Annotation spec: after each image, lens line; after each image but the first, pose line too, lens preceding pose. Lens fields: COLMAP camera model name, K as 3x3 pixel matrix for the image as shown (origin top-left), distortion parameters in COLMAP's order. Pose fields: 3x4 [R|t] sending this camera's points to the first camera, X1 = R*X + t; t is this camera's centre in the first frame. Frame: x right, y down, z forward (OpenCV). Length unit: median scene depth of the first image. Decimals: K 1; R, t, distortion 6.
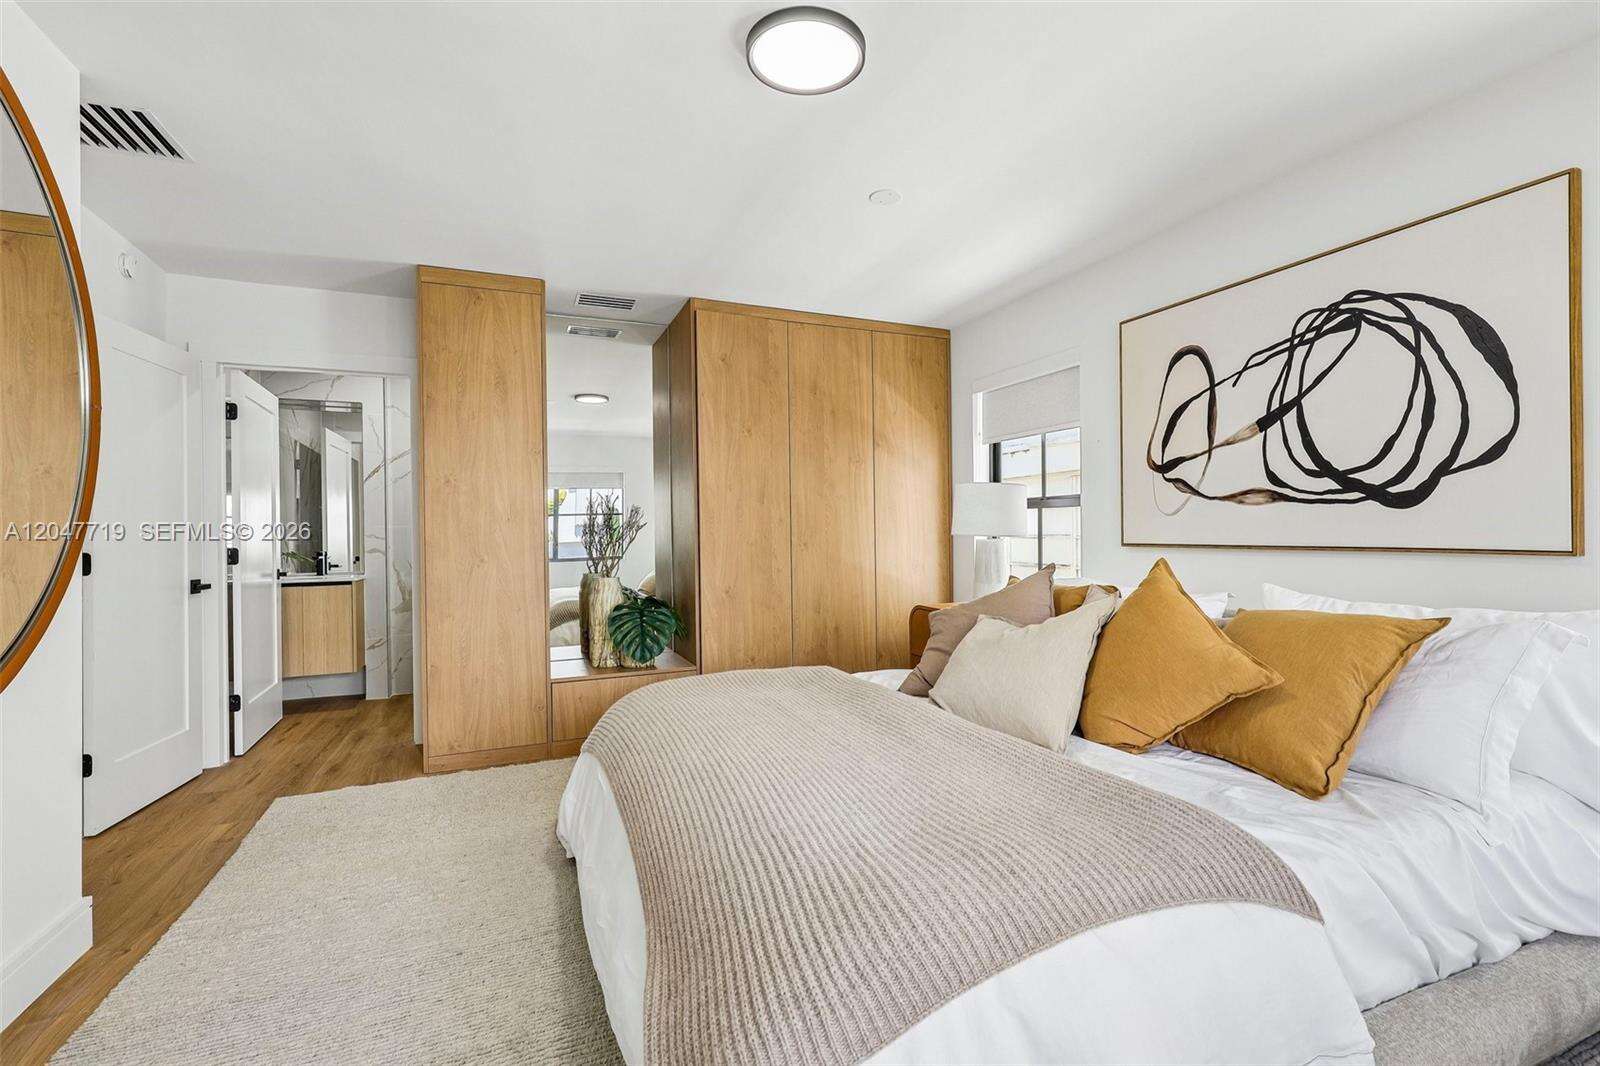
lens RADIAL K [[715.7, 0, 800.0], [0, 715.7, 533.0], [0, 0, 1]] dist [-0.001280, -0.000134]
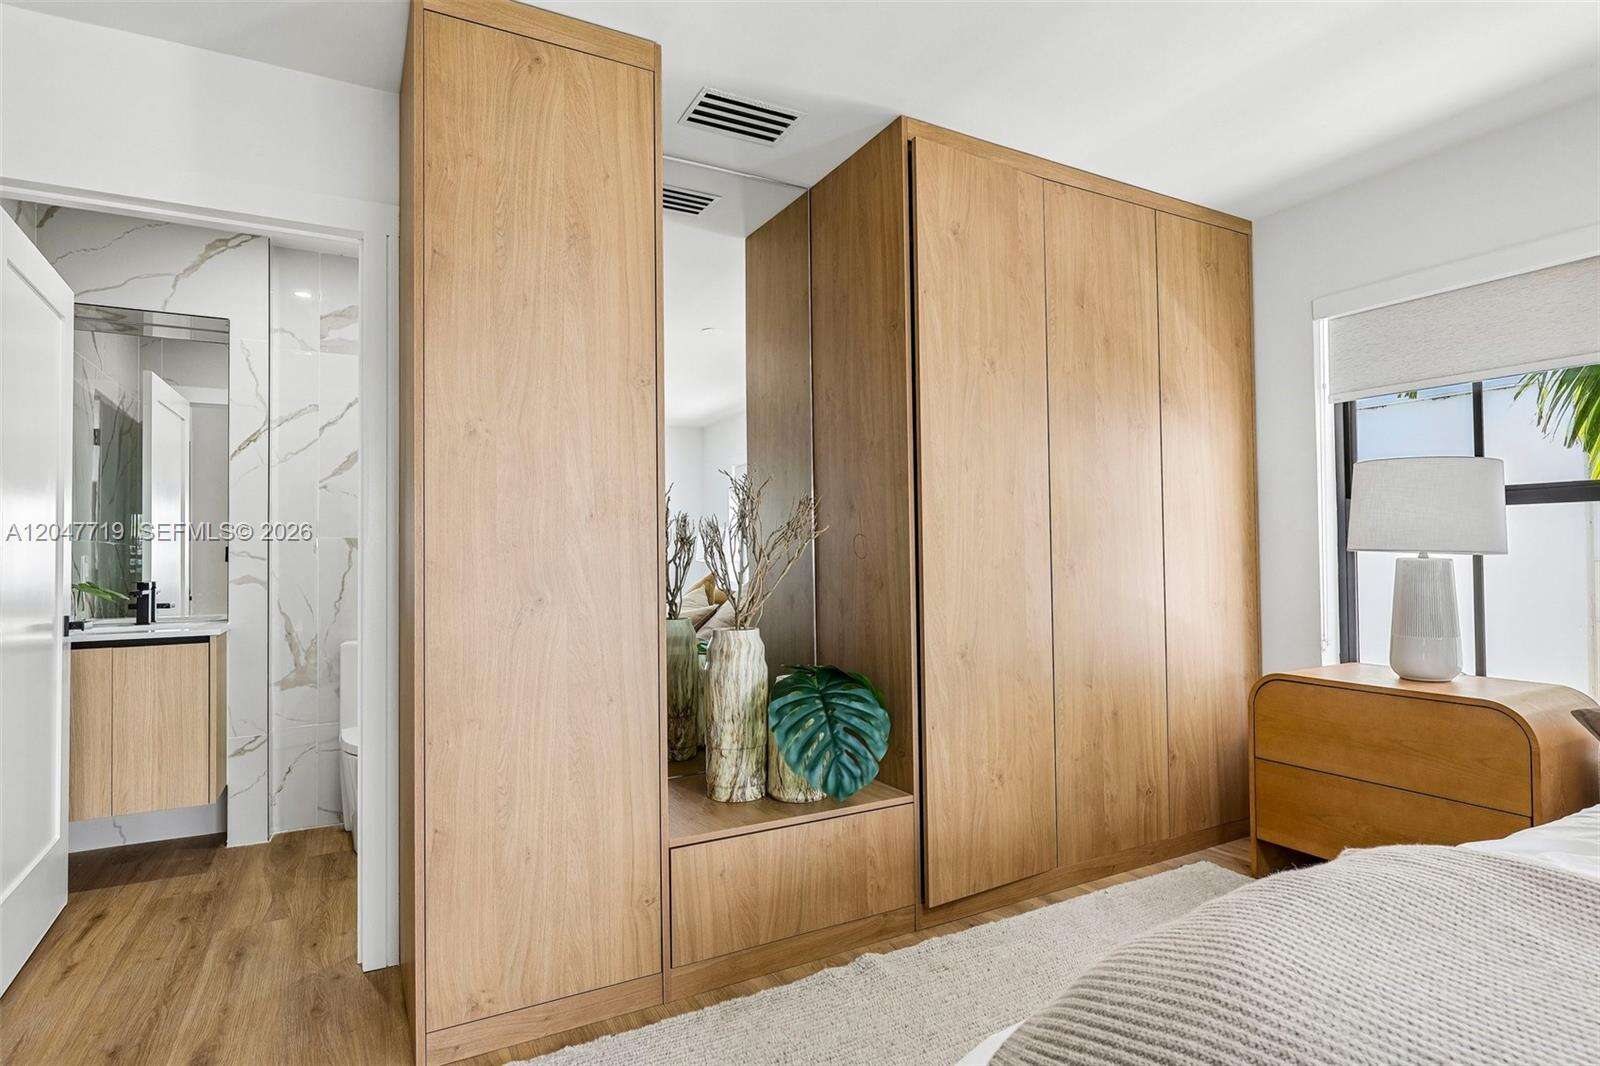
lens RADIAL K [[838.3, 0, 800.0], [0, 838.3, 533.0], [0, 0, 1]] dist [-0.003485, -0.000926]
pose [[0.994521, 0.003648, 0.104475, -0.265661], [-0.000655, 0.999589, -0.028666, 0.007313], [-0.104536, 0.028440, 0.994114, 0.341985]]
